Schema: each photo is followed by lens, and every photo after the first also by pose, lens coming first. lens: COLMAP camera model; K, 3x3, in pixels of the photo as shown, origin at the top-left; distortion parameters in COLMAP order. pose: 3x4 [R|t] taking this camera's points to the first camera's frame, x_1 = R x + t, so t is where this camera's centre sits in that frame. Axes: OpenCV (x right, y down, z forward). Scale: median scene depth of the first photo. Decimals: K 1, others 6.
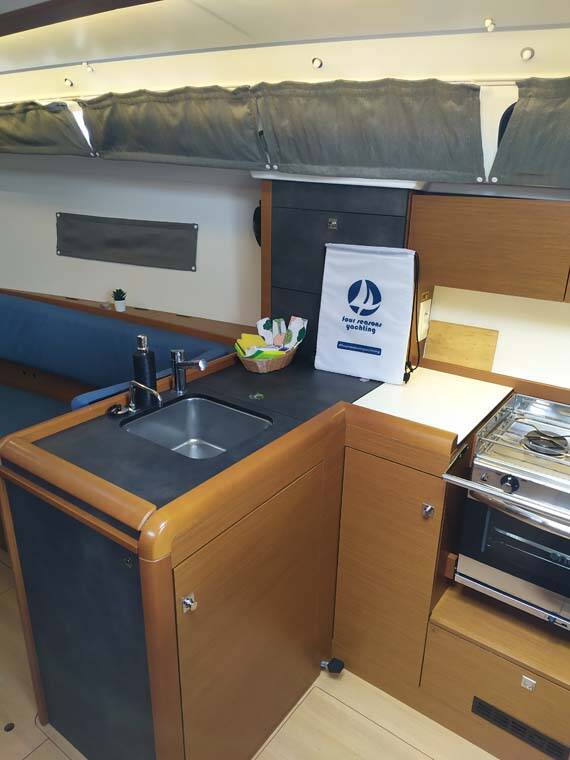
lens RADIAL K [[575.8, 0, 285.0], [0, 575.8, 380.0], [0, 0, 1]] dist [0.069892, -0.002217]
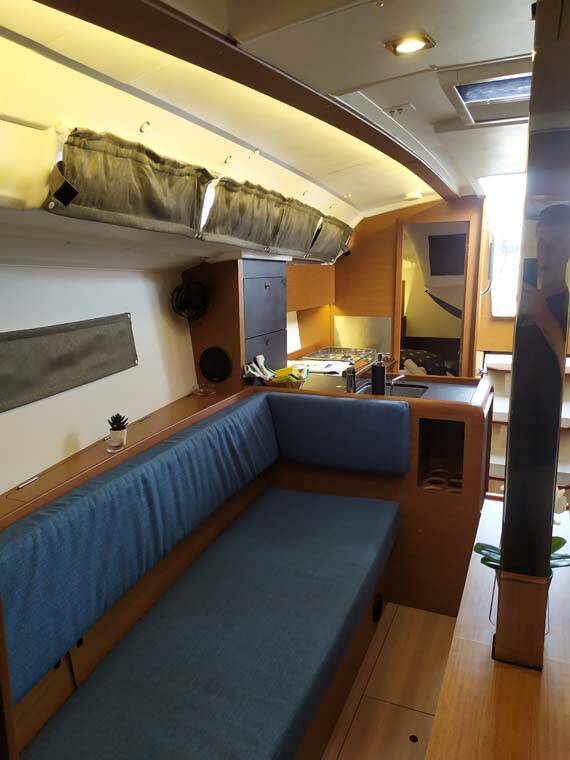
lens RADIAL K [[575.8, 0, 285.0], [0, 575.8, 380.0], [0, 0, 1]] dist [0.069892, -0.002217]
pose [[-0.200099, -0.196258, 0.959918, -1.051671], [0.384273, 0.885515, 0.261149, -0.315256], [-0.901274, 0.421126, -0.101774, 0.916751]]
